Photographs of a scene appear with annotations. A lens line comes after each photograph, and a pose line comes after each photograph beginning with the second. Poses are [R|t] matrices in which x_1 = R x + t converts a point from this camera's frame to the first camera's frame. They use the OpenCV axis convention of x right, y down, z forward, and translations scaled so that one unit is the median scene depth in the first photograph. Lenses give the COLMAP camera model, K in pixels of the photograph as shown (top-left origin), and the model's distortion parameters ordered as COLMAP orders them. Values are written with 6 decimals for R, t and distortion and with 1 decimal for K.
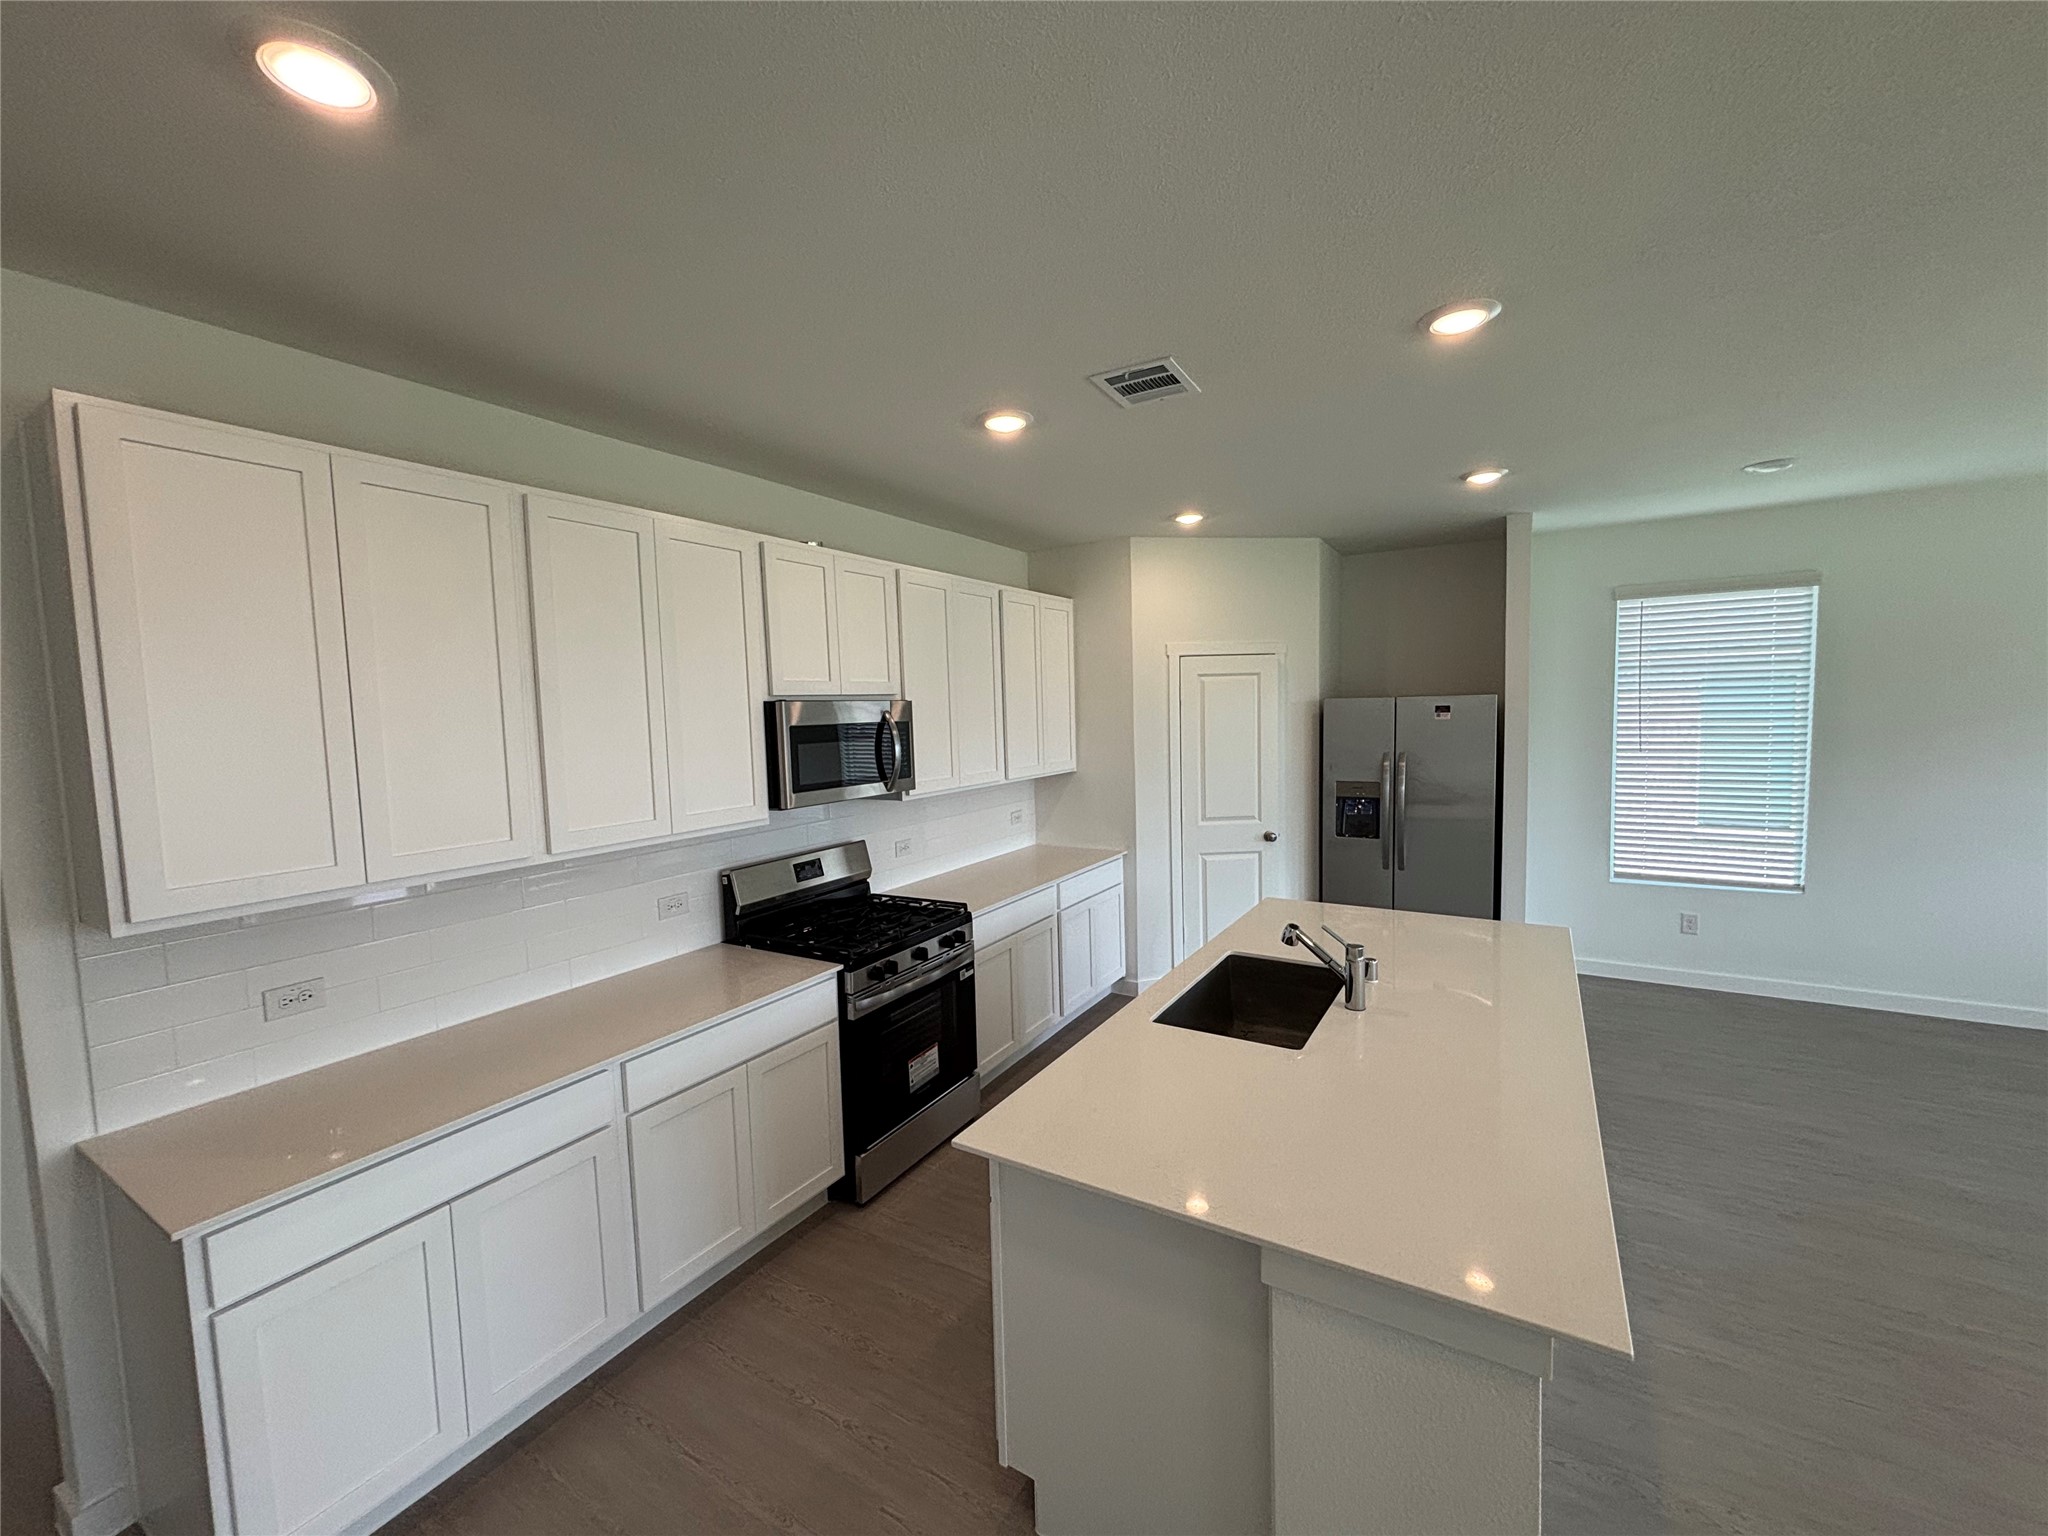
lens RADIAL K [[826.5, 0, 1035.2], [0, 826.5, 766.5], [0, 0, 1]] dist [-0.000371, -0.000096]
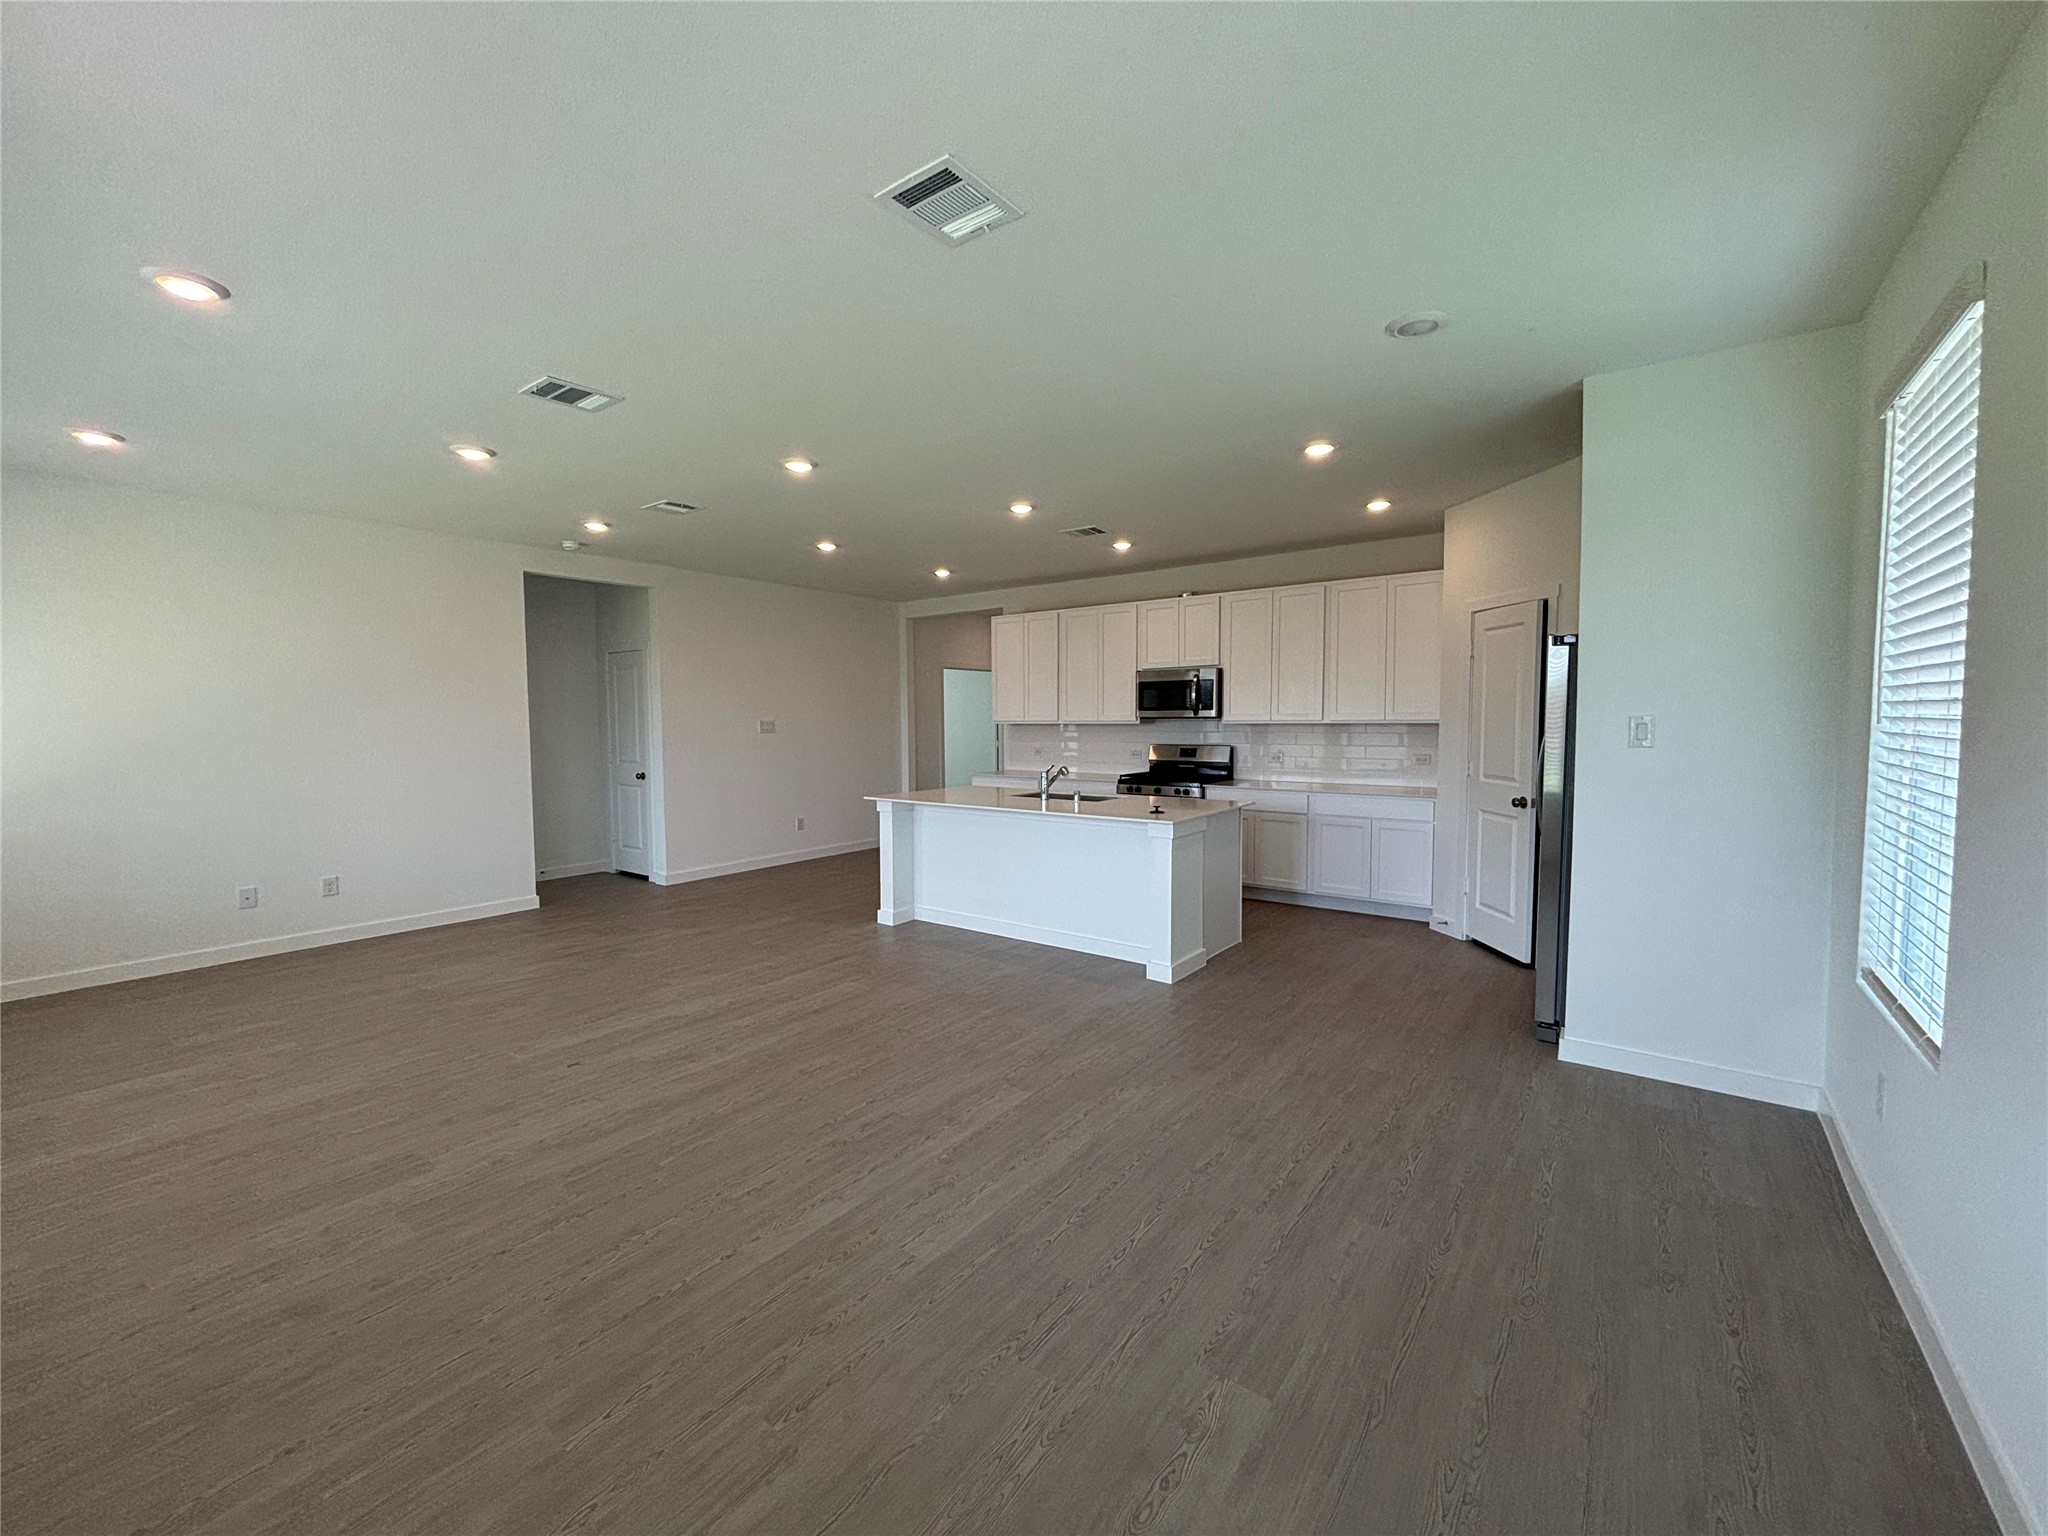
lens RADIAL K [[826.5, 0, 1035.2], [0, 826.5, 766.5], [0, 0, 1]] dist [-0.000371, -0.000096]
pose [[-0.104750, 0.083392, -0.990996, 1.415600], [-0.064941, 0.993778, 0.090490, -0.002490], [0.992376, 0.073835, -0.098683, 0.647018]]
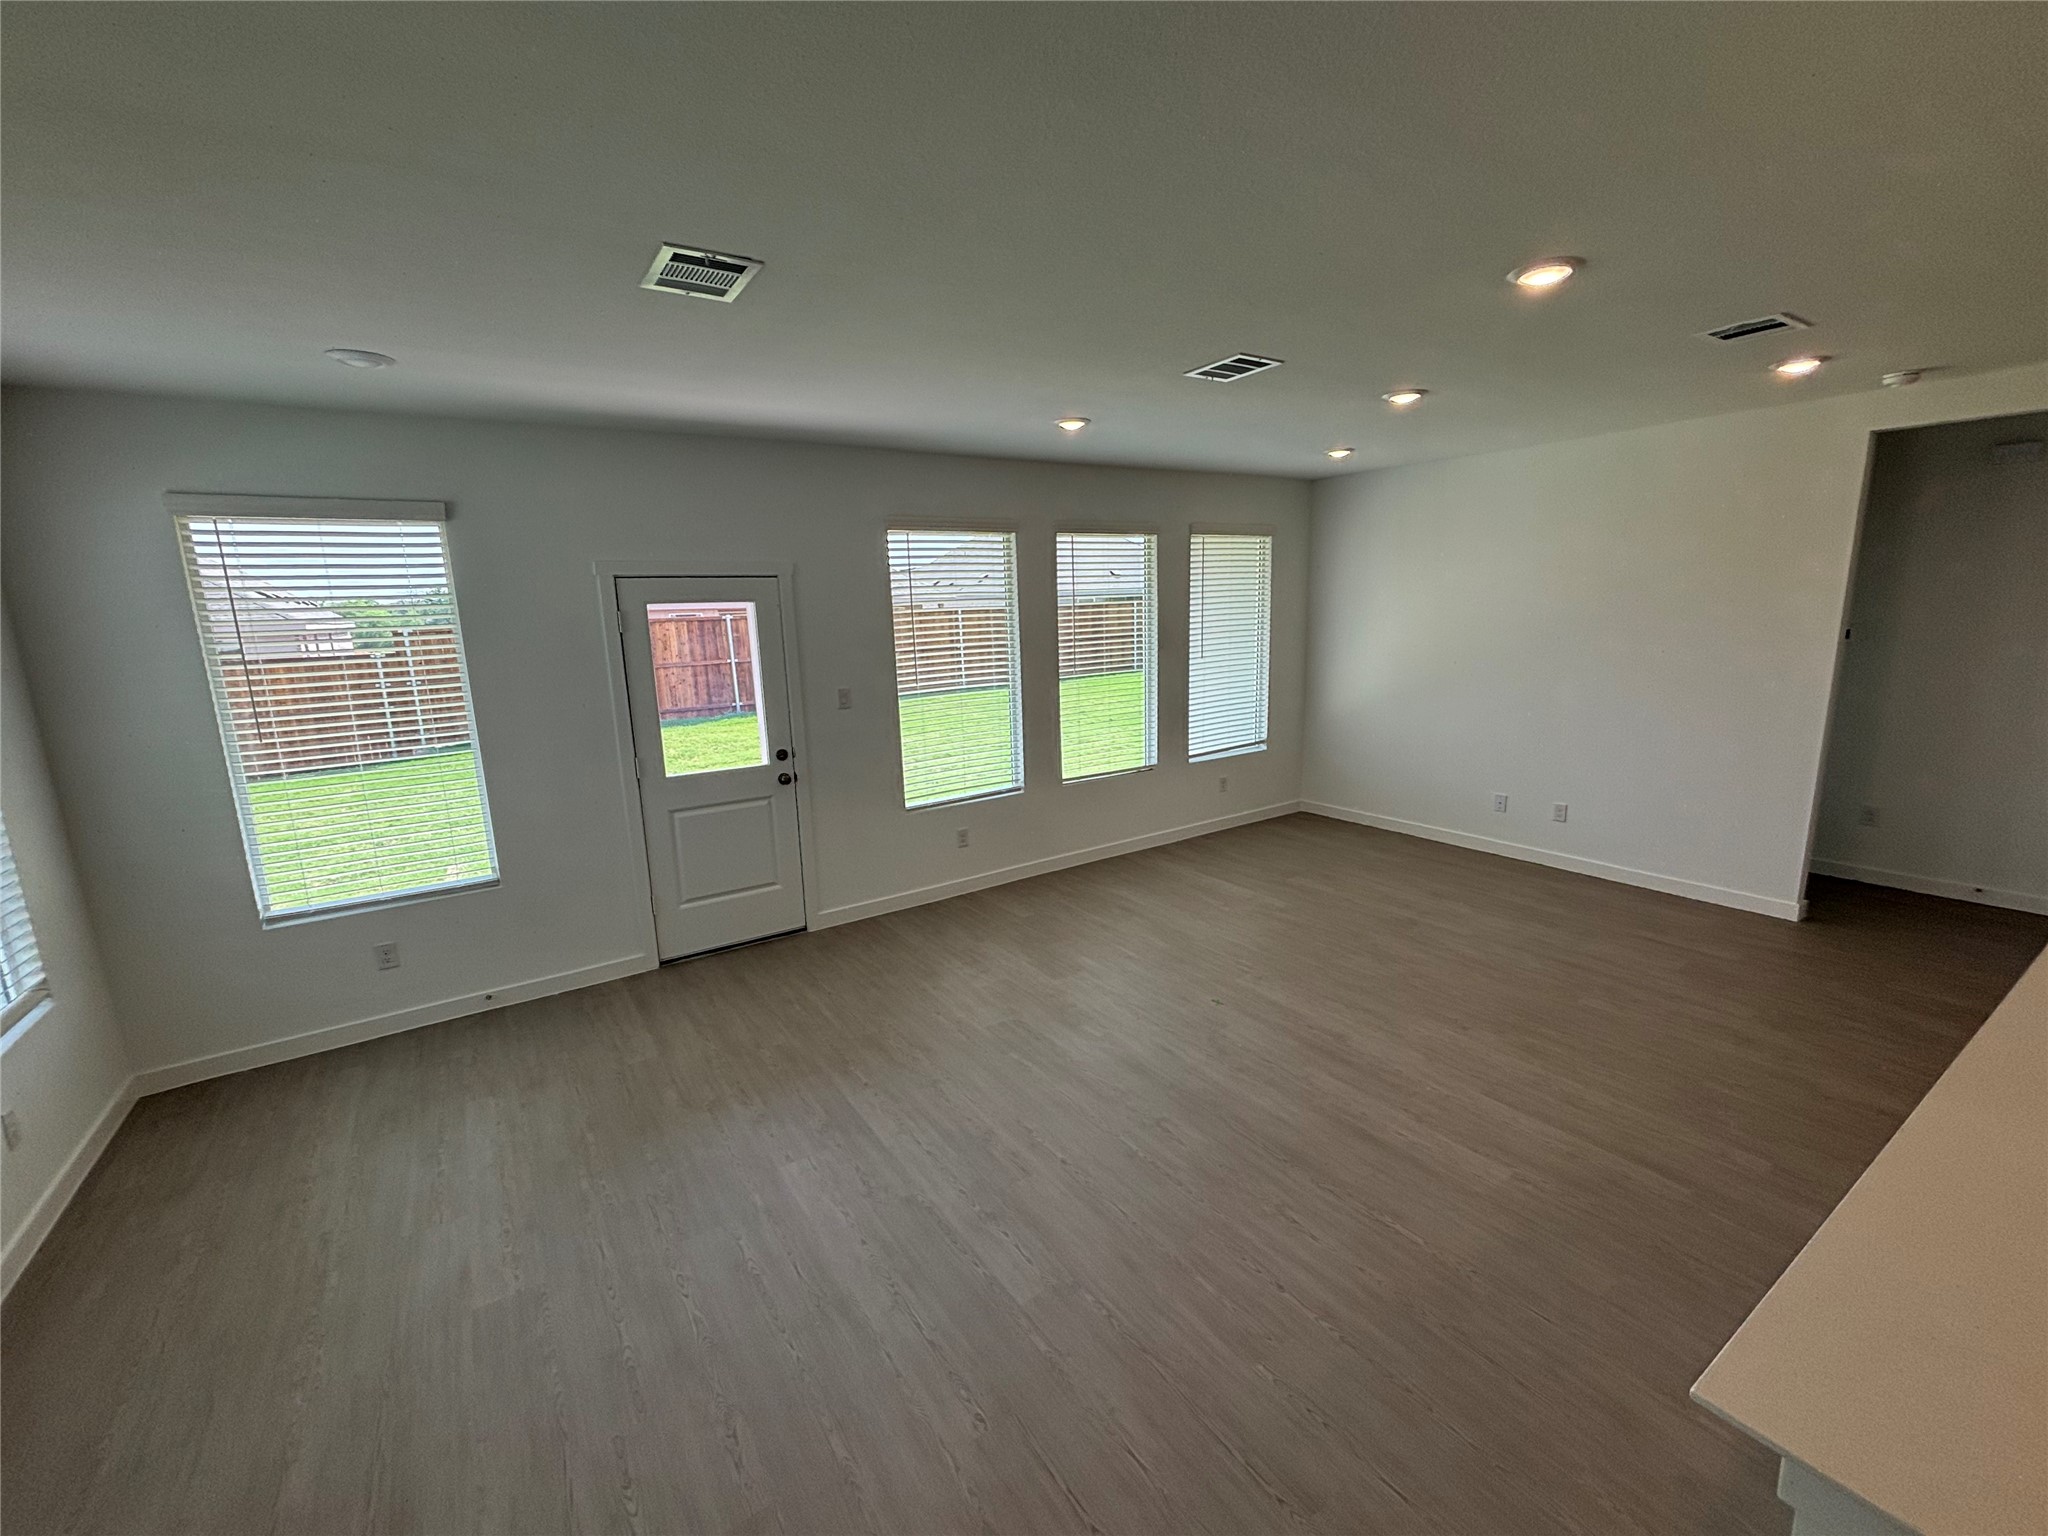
lens RADIAL K [[844.9, 0, 1016.1], [0, 844.9, 762.9], [0, 0, 1]] dist [0.003722, 0.000338]
pose [[-0.895290, -0.033327, 0.444236, 0.516715], [0.086258, 0.965357, 0.246262, -0.110123], [-0.437054, 0.258795, -0.861400, 0.960389]]
